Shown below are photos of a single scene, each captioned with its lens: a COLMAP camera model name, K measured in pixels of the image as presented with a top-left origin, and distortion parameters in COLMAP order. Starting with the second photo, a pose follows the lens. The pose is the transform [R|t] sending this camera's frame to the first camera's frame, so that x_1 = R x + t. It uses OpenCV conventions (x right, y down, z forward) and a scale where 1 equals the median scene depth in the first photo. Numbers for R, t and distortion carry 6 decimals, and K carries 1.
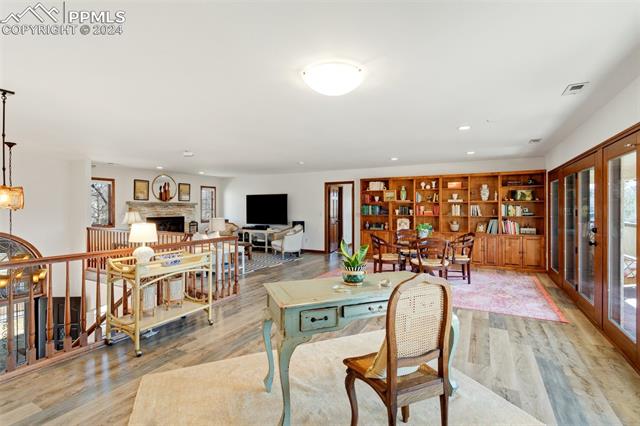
lens RADIAL K [[311.2, 0, 319.7], [0, 311.2, 210.2], [0, 0, 1]] dist [-0.000428, -0.000055]
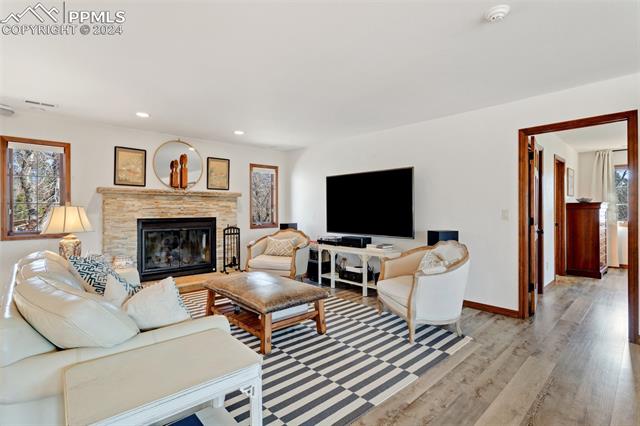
lens RADIAL K [[311.2, 0, 319.7], [0, 311.2, 210.2], [0, 0, 1]] dist [-0.000428, -0.000055]
pose [[0.951371, -0.000927, -0.308045, -0.102874], [-0.000356, 0.999992, -0.004107, 0.010914], [0.308046, 0.004017, 0.951363, 0.597135]]
